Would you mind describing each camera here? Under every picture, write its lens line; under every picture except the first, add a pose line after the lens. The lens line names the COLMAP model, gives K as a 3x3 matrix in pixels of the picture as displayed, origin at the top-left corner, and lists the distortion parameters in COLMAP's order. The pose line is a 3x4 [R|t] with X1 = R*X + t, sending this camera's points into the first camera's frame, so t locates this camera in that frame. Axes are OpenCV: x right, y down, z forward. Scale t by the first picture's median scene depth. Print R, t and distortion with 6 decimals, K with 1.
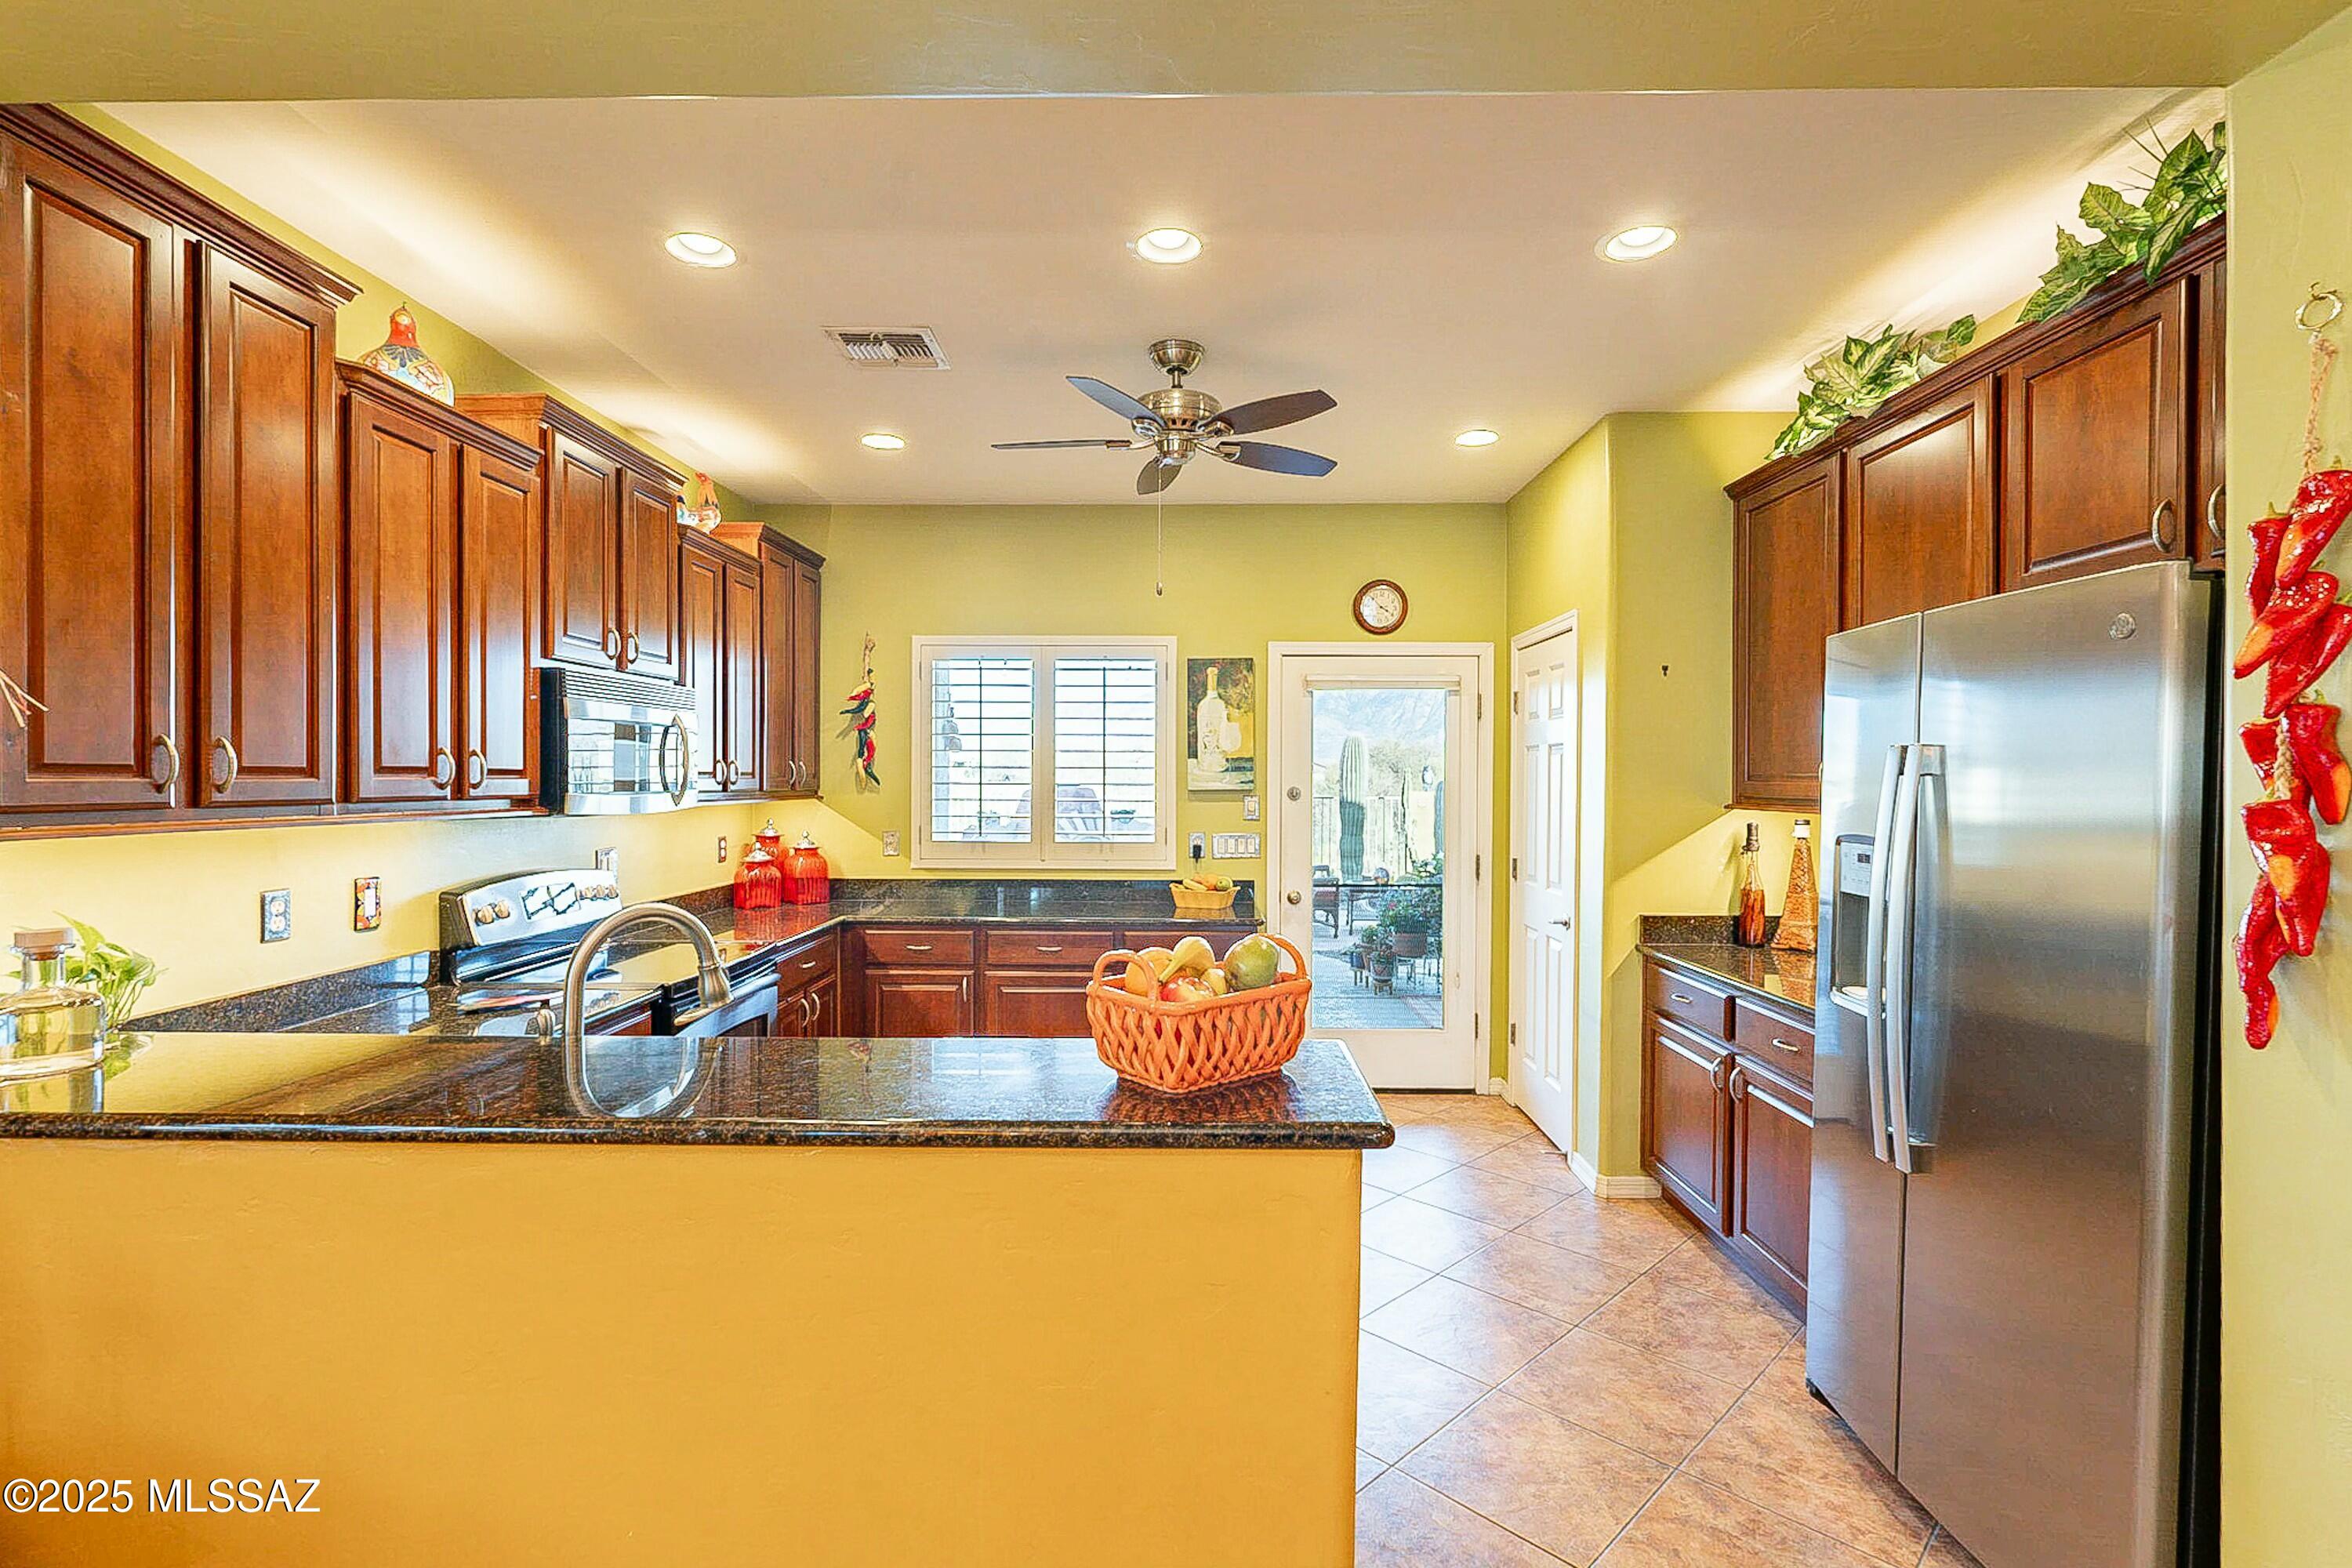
lens RADIAL K [[1117.0, 0, 1207.9], [0, 1117.0, 780.3], [0, 0, 1]] dist [-0.002415, 0.000087]
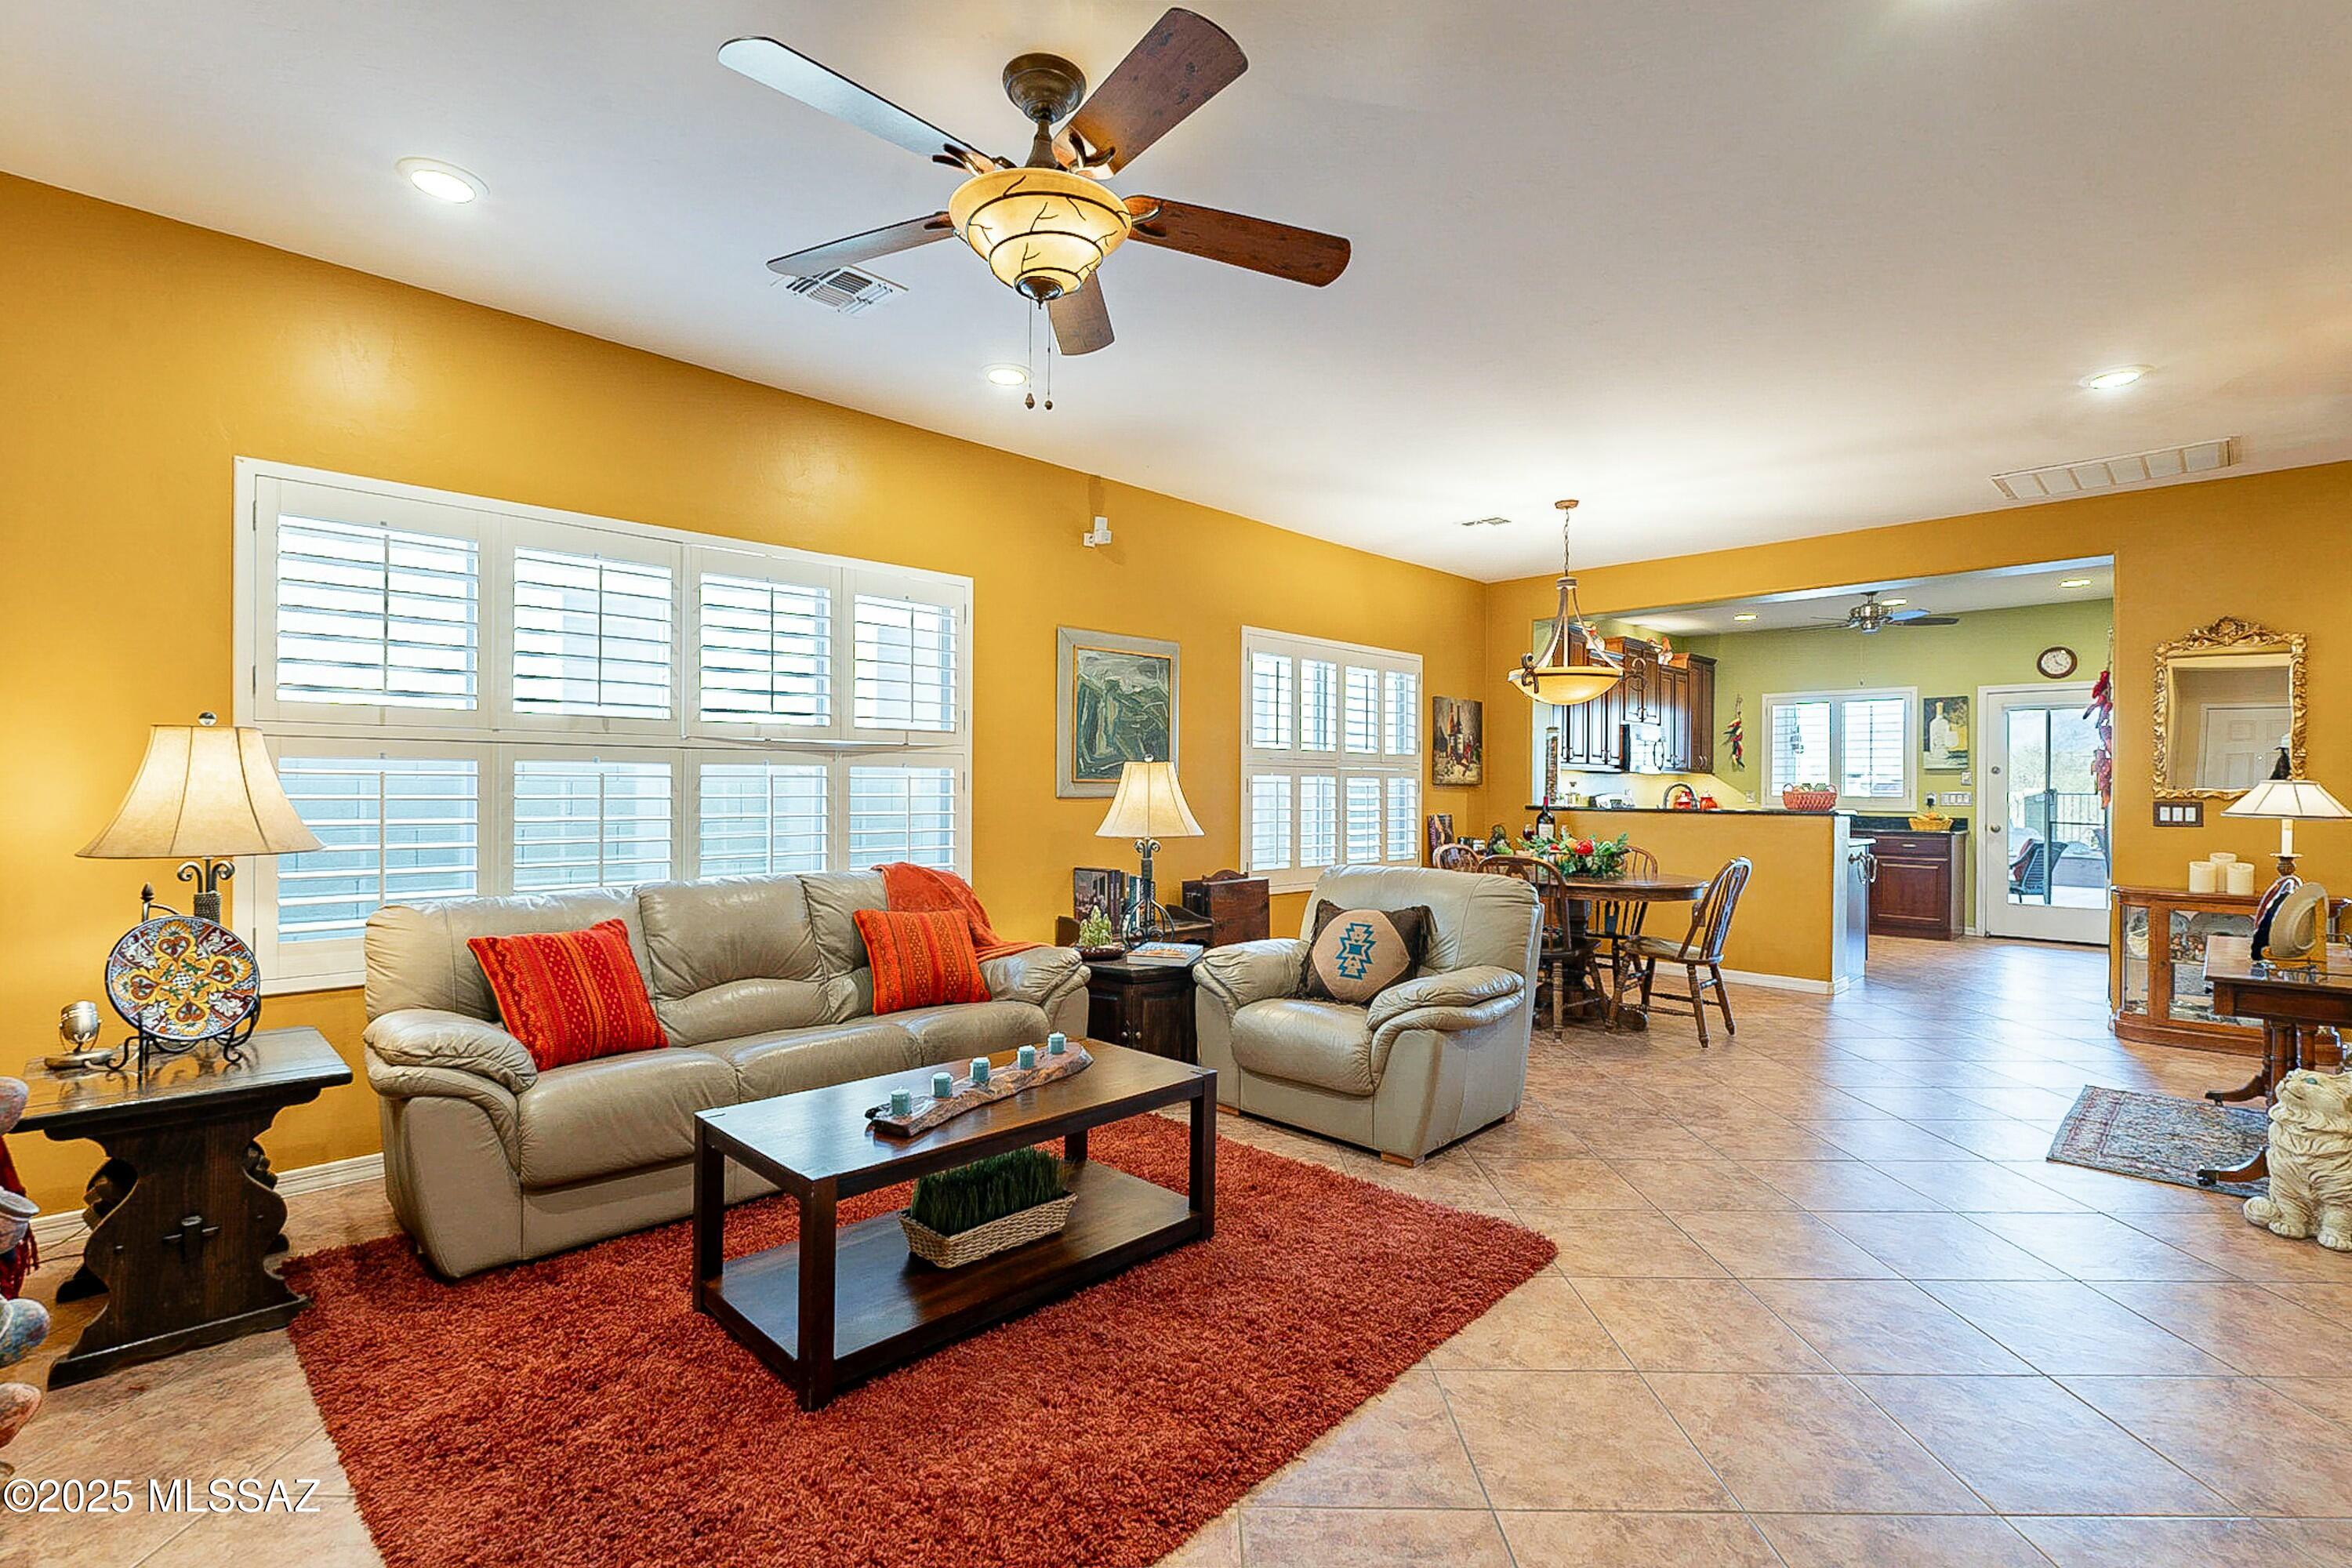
lens RADIAL K [[1033.3, 0, 1173.1], [0, 1033.3, 793.0], [0, 0, 1]] dist [-0.004808, 0.001134]
pose [[0.697496, 0.007991, -0.716544, 0.439456], [-0.006799, 0.999967, 0.004534, 0.064501], [0.716557, 0.001709, 0.697527, -1.416827]]
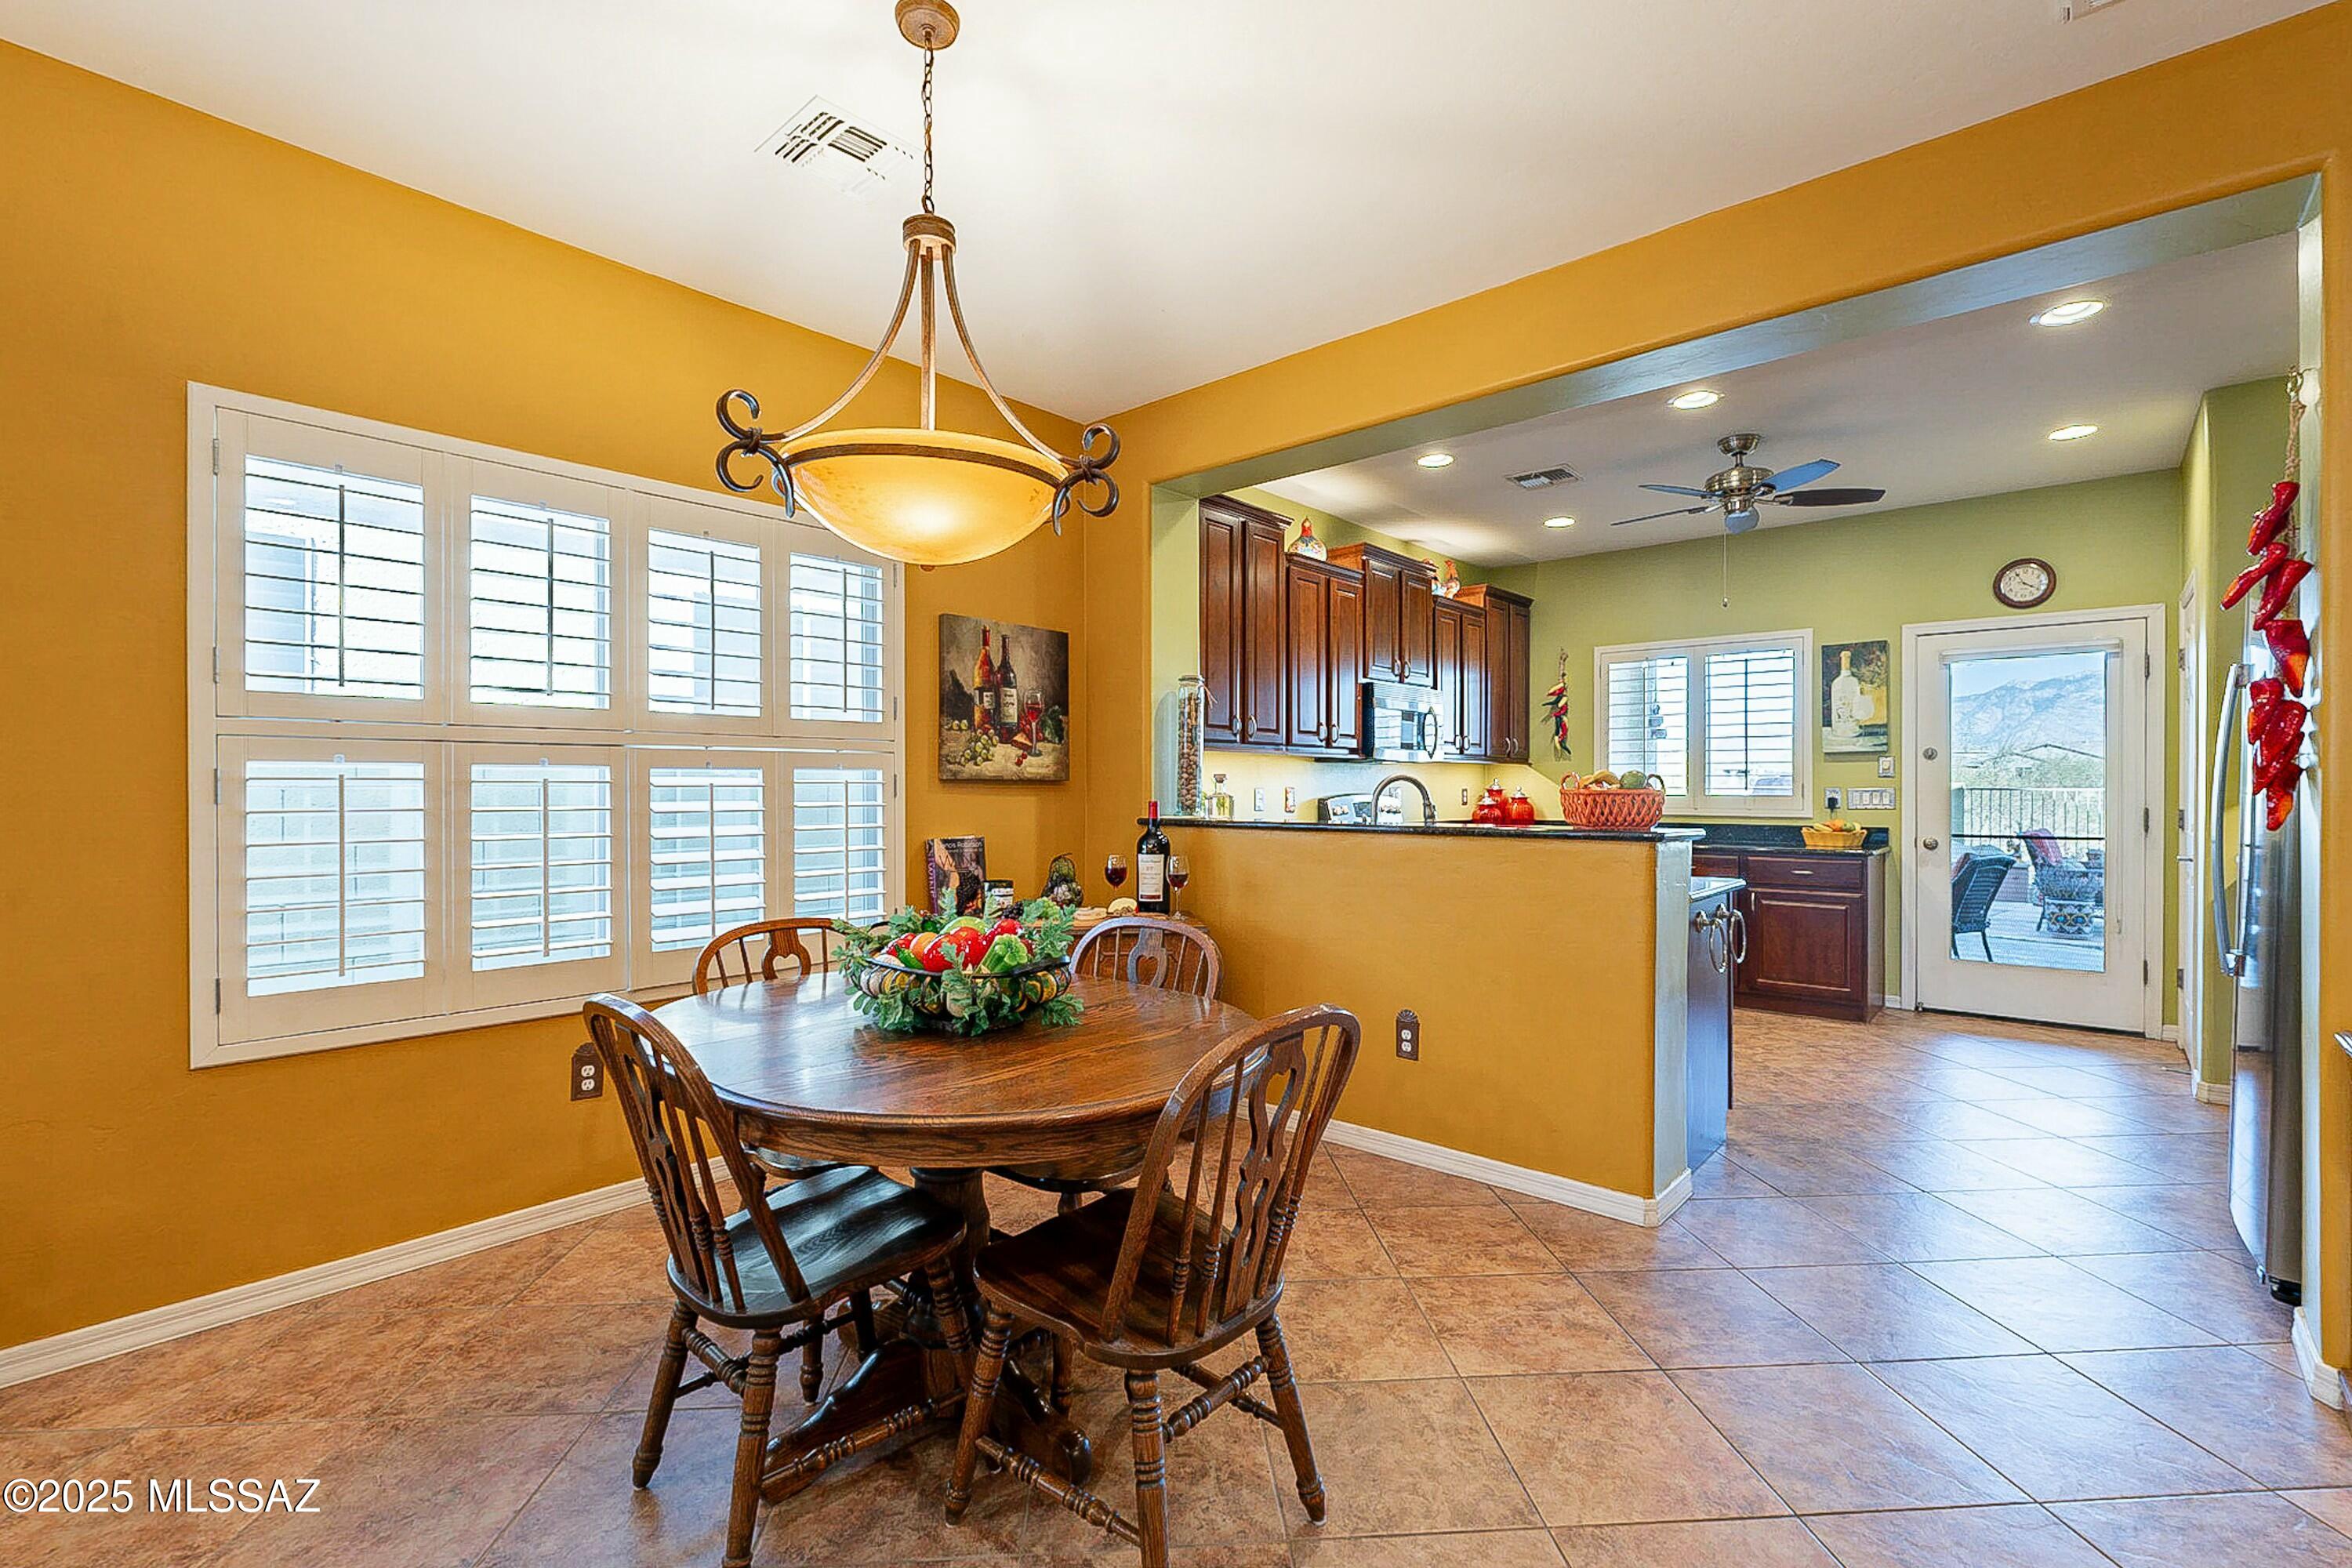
lens RADIAL K [[1033.3, 0, 1156.9], [0, 1033.3, 789.3], [0, 0, 1]] dist [-0.004808, 0.001134]
pose [[0.742816, 0.001082, -0.669495, 0.253381], [-0.000233, 0.999999, 0.001358, 0.061086], [0.669496, -0.000853, 0.742815, -0.428538]]
